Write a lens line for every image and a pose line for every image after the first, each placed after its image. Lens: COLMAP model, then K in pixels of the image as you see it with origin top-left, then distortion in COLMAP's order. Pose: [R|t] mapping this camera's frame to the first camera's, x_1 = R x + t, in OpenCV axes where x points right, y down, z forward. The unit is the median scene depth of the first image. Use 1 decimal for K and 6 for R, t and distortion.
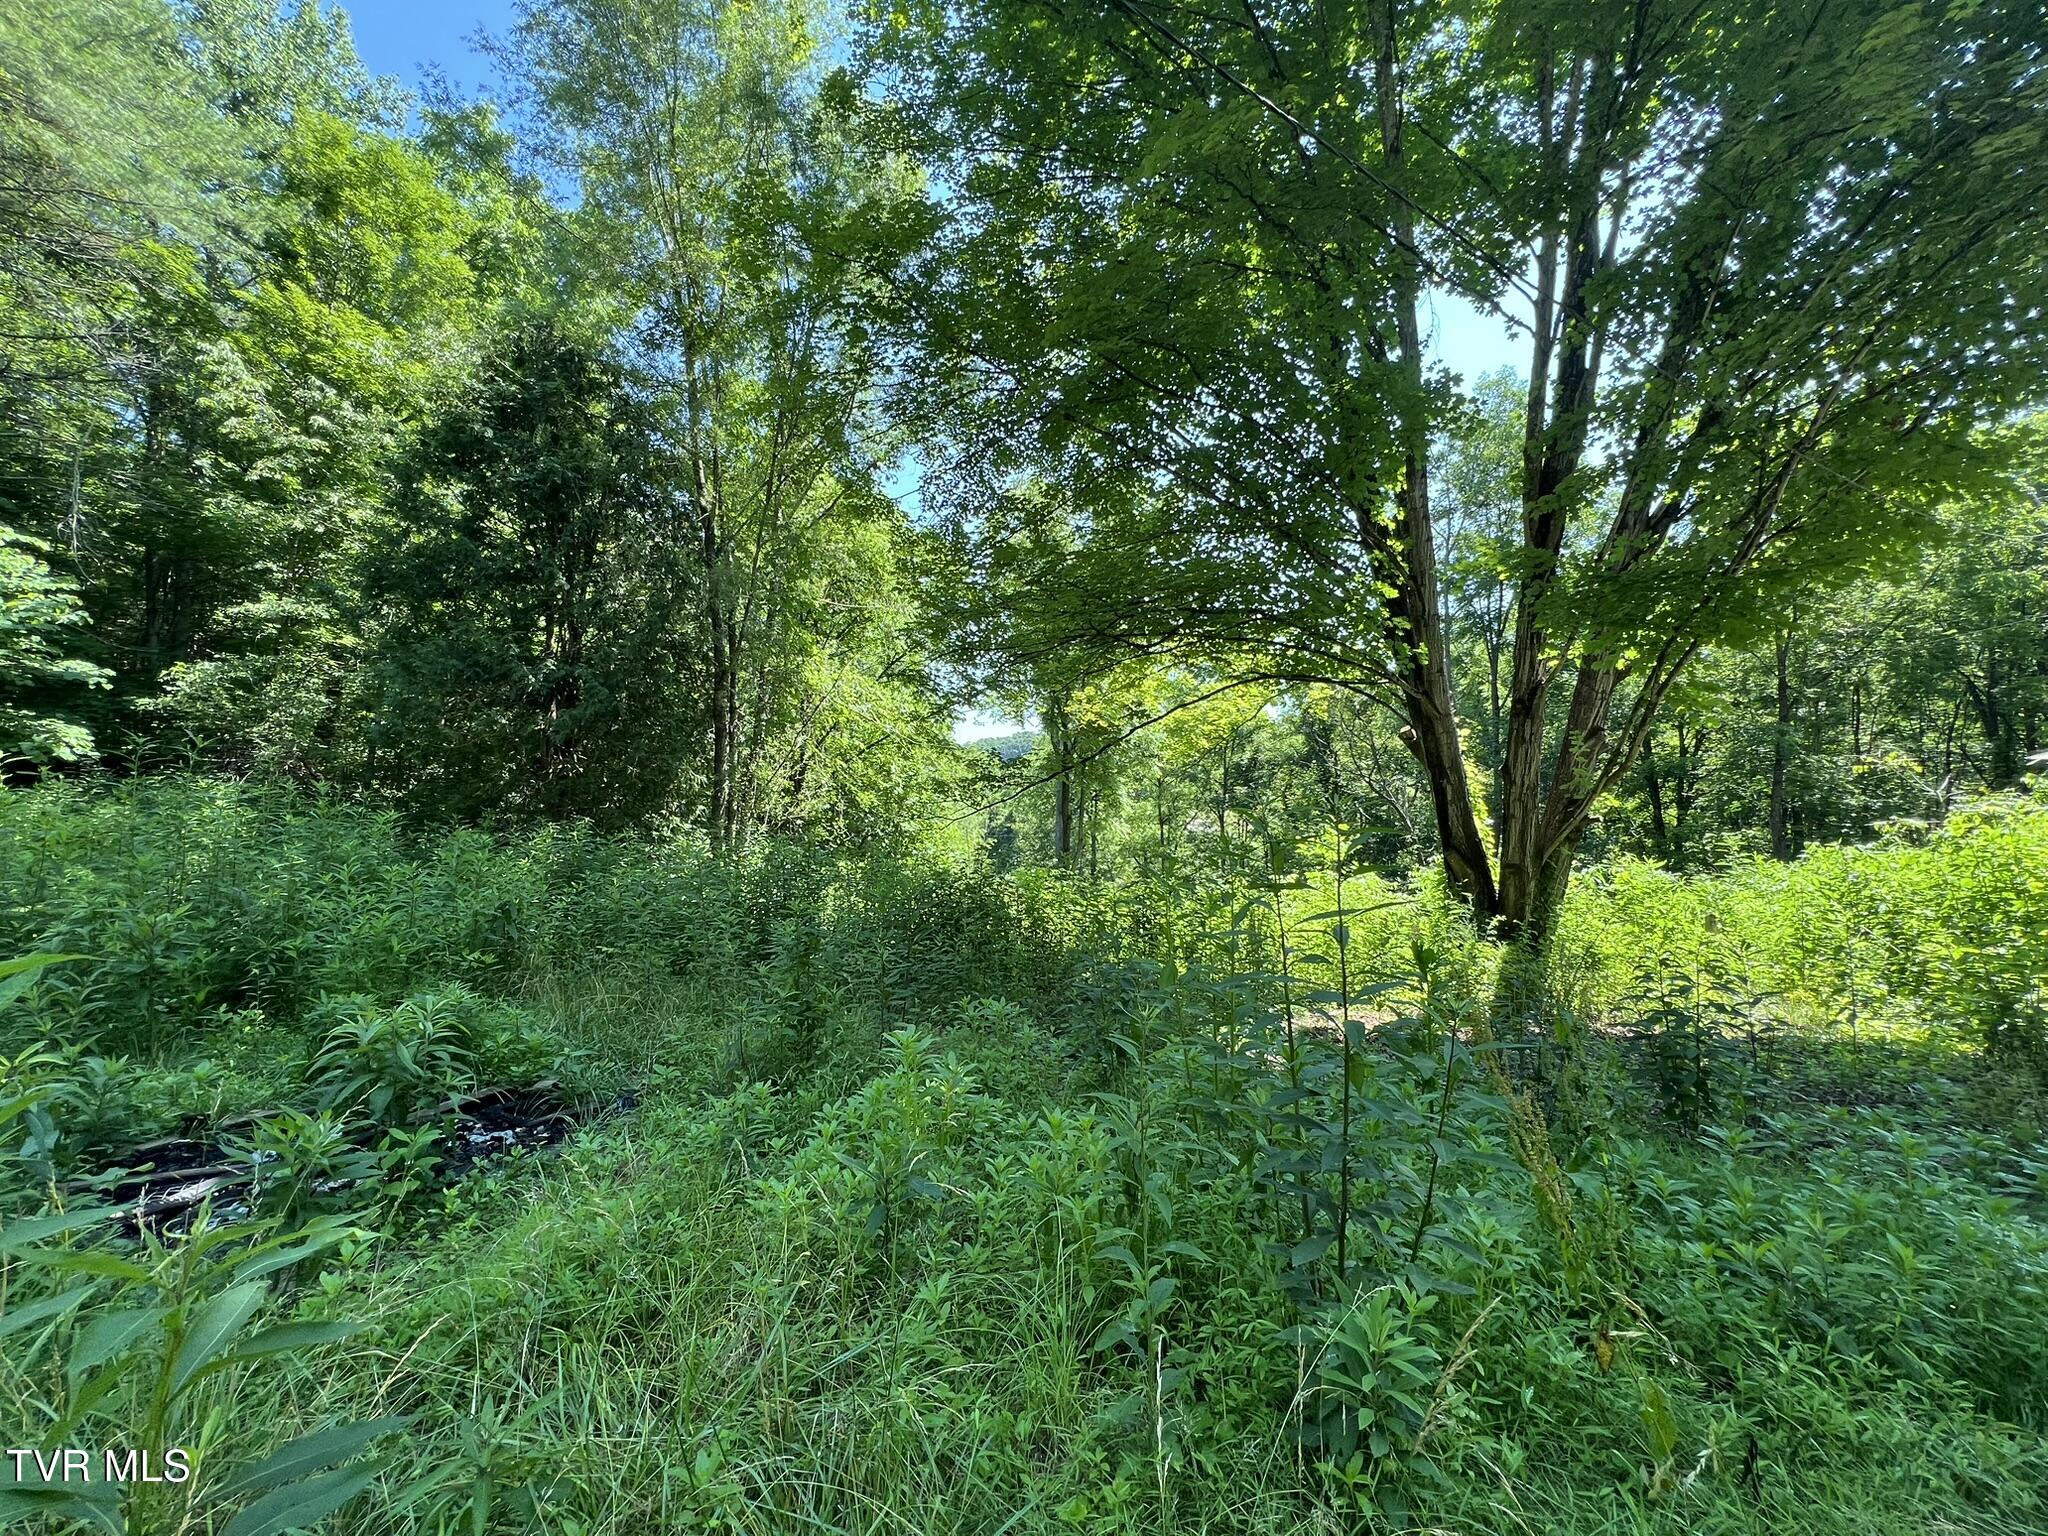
lens RADIAL K [[814.9, 0, 1018.5], [0, 814.9, 757.0], [0, 0, 1]] dist [-0.003426, 0.000323]
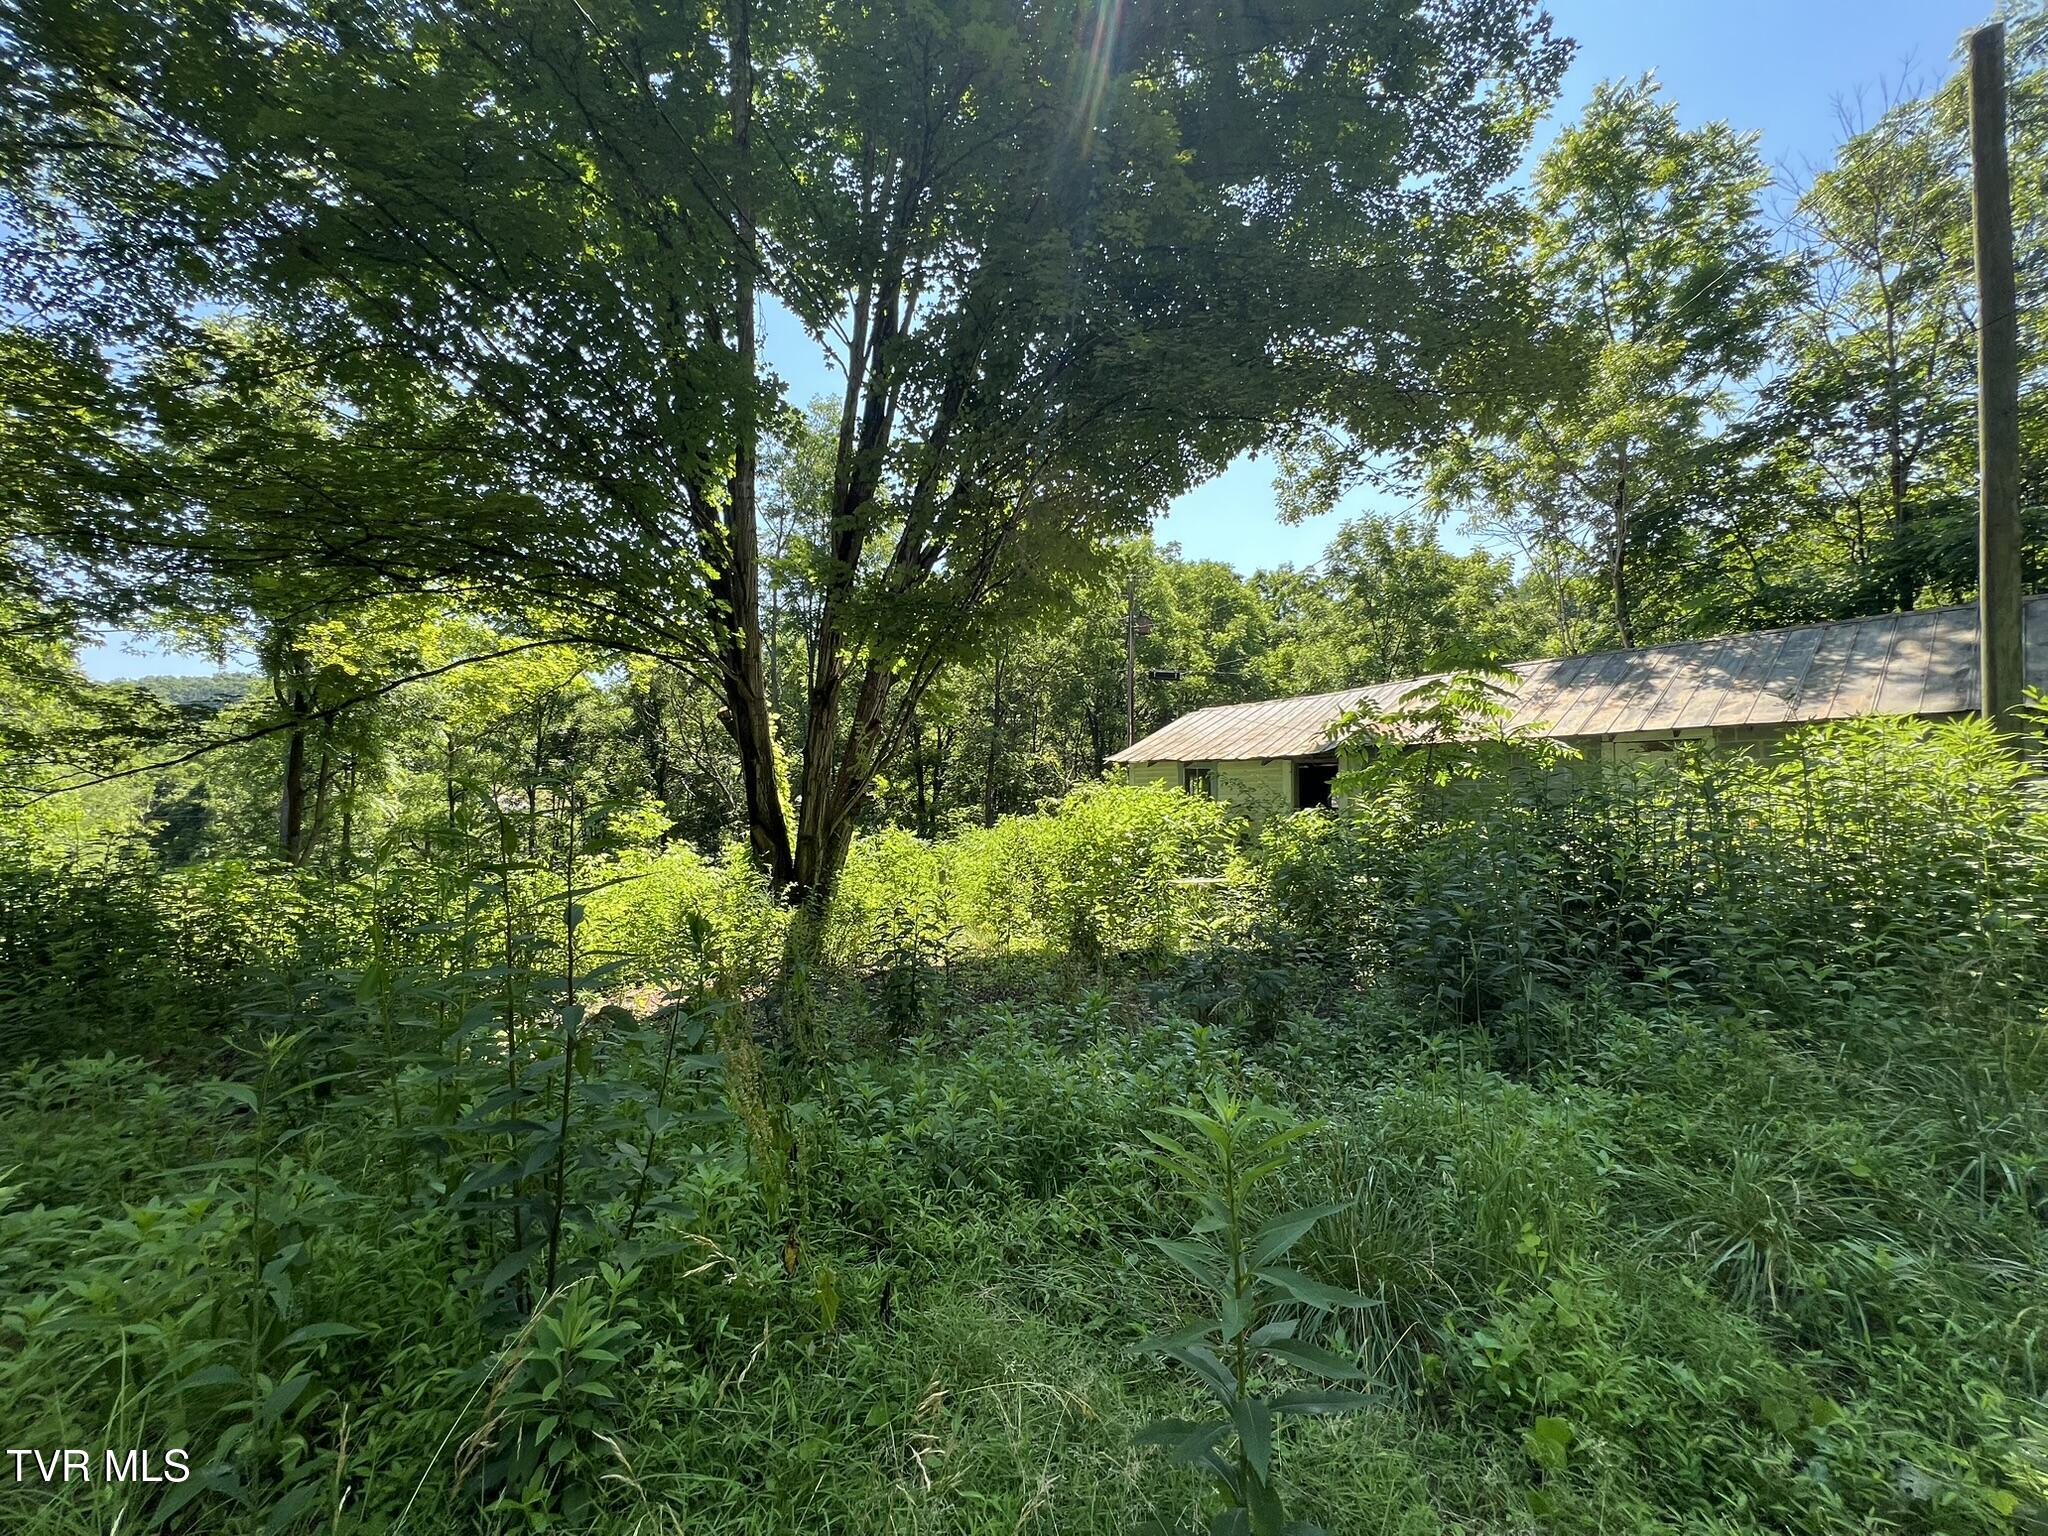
lens RADIAL K [[814.9, 0, 1014.8], [0, 814.9, 756.2], [0, 0, 1]] dist [-0.003426, 0.000323]
pose [[0.713316, 0.040323, 0.699681, 0.019462], [-0.059406, 0.998229, 0.003036, 0.000608], [-0.698320, -0.043731, 0.714449, -0.002081]]
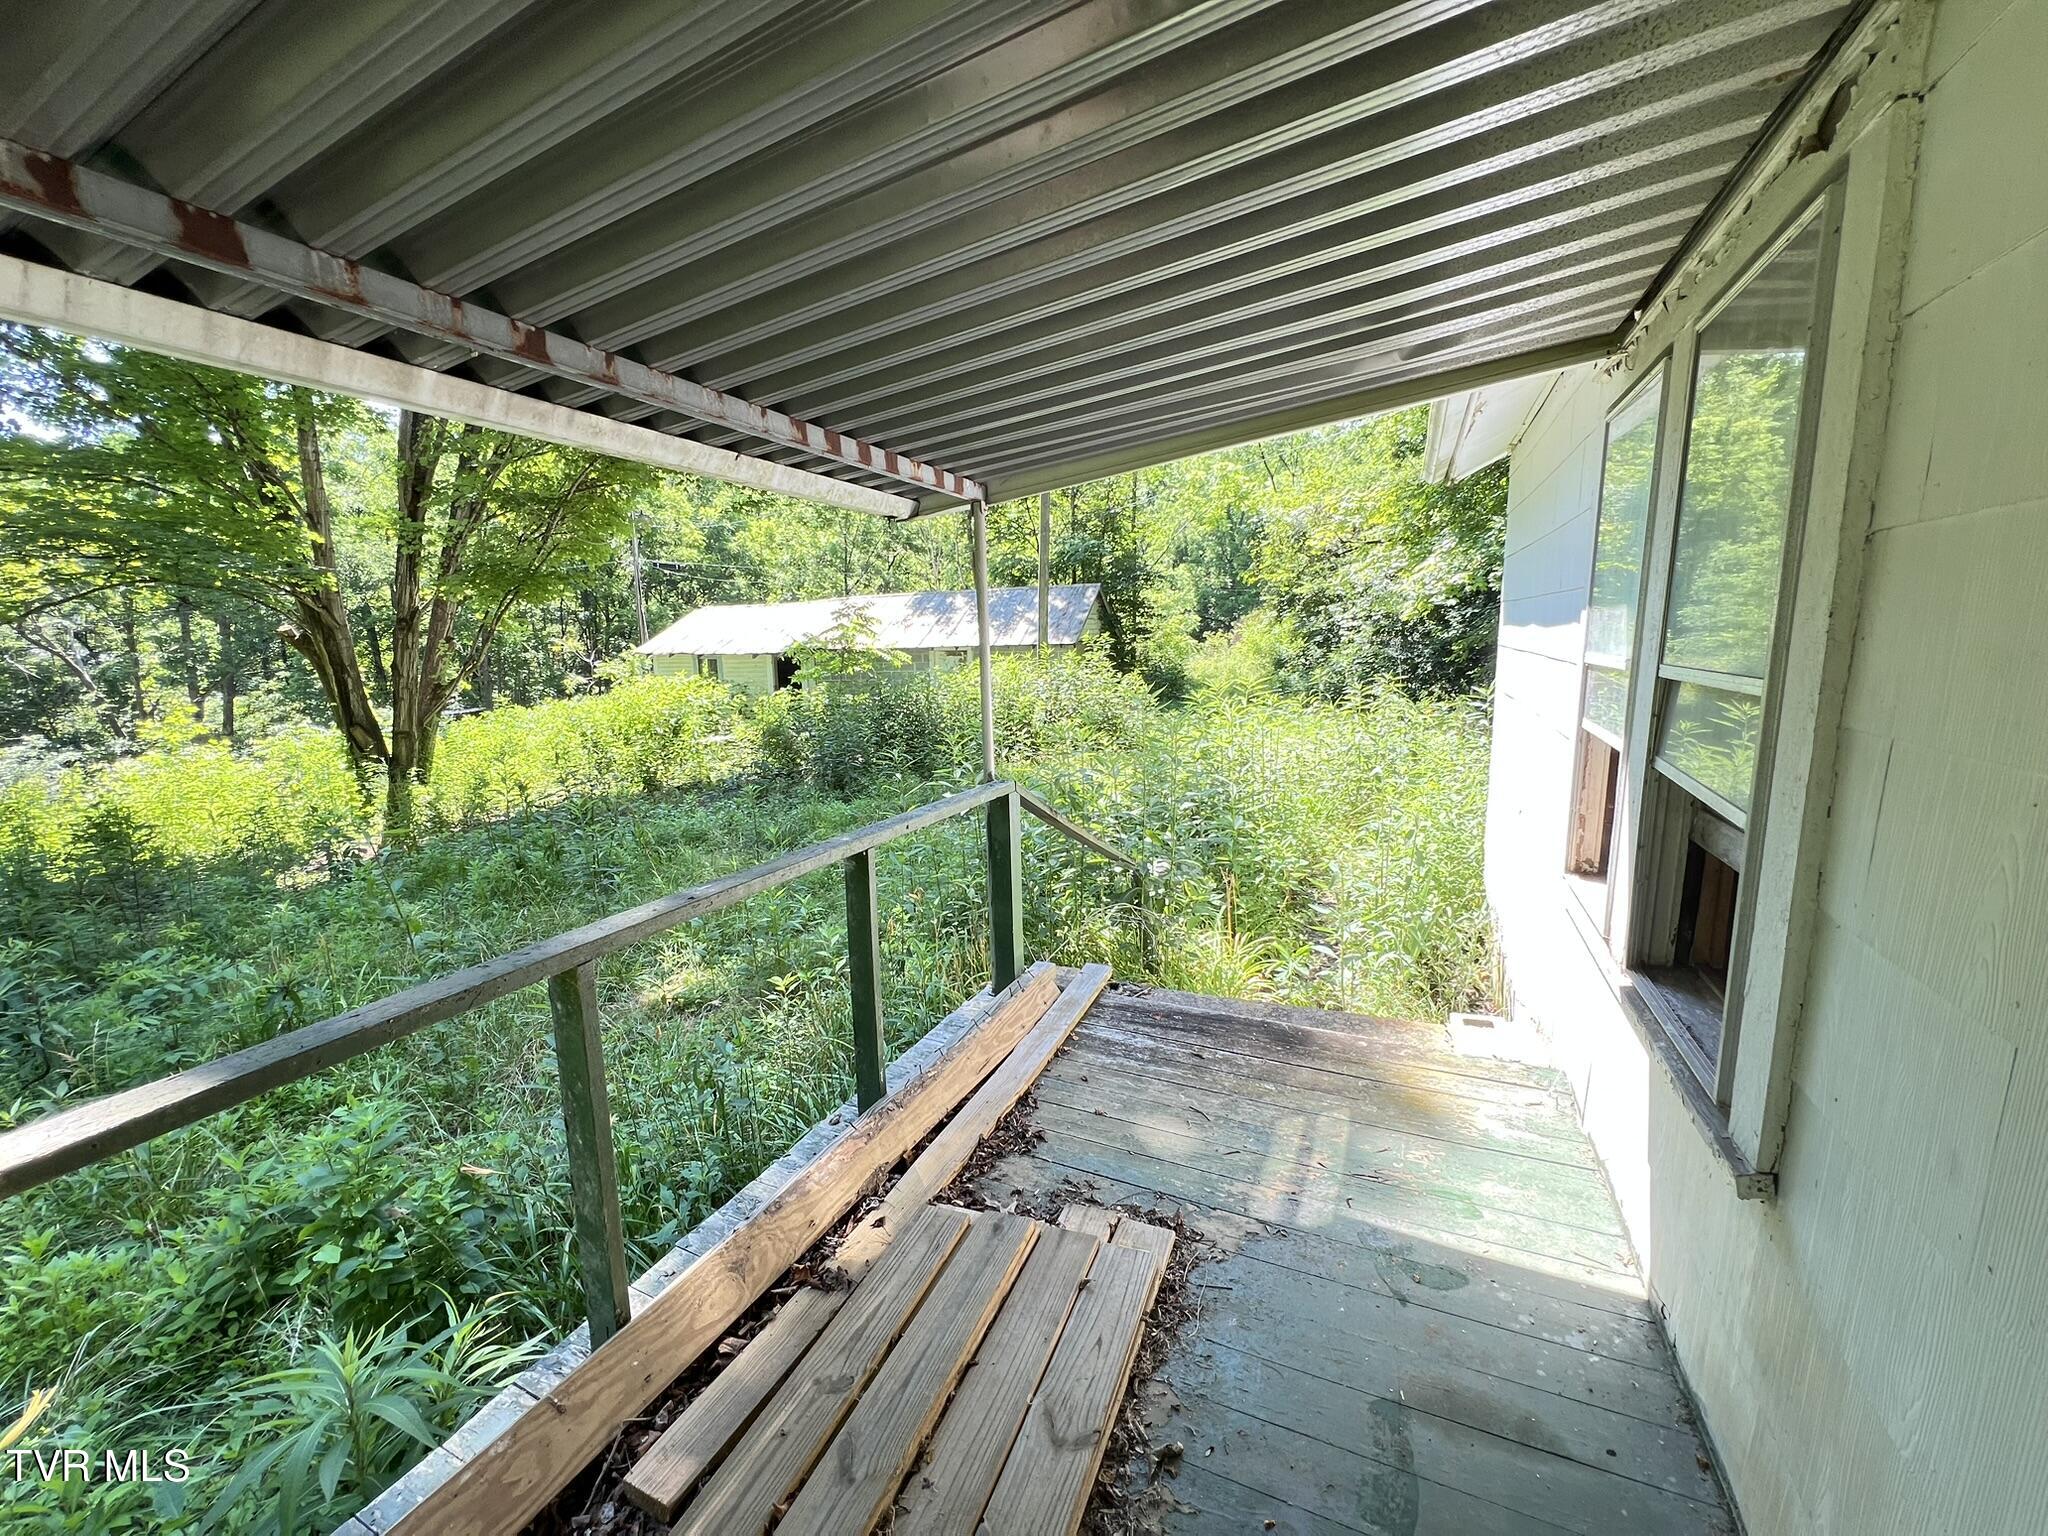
lens RADIAL K [[814.9, 0, 1019.1], [0, 814.9, 778.0], [0, 0, 1]] dist [-0.003426, 0.000323]
pose [[0.190731, -0.176469, 0.965650, -0.567034], [-0.058555, 0.979912, 0.190640, -0.122828], [-0.979894, -0.092904, 0.176567, -0.327724]]
